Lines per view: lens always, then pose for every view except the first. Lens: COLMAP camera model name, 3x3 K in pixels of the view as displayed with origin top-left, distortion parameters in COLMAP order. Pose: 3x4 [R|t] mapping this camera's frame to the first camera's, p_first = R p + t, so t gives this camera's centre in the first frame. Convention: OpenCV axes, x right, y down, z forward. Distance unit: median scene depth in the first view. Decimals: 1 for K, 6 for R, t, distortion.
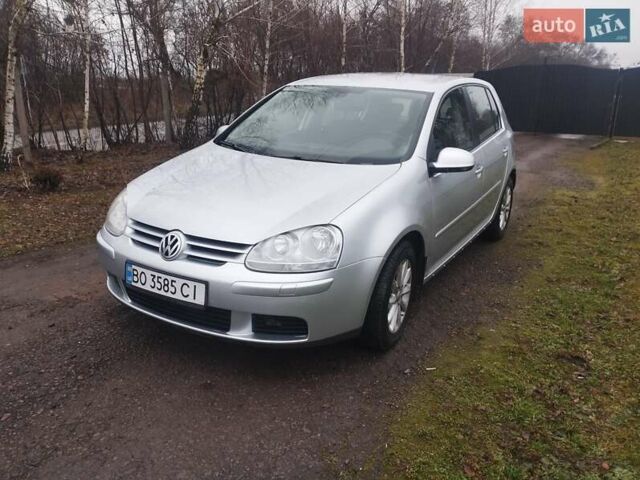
lens RADIAL K [[579.1, 0, 320.0], [0, 579.1, 240.0], [0, 0, 1]] dist [0.153983, -0.184476]
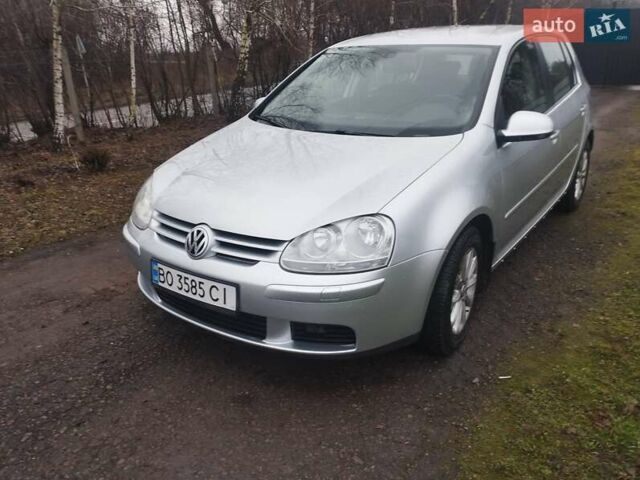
lens RADIAL K [[579.1, 0, 320.0], [0, 579.1, 240.0], [0, 0, 1]] dist [0.153983, -0.184476]
pose [[0.995514, -0.027156, -0.090630, 0.005944], [0.032213, 0.997977, 0.054810, -0.030159], [0.088959, -0.057483, 0.994375, 0.127033]]
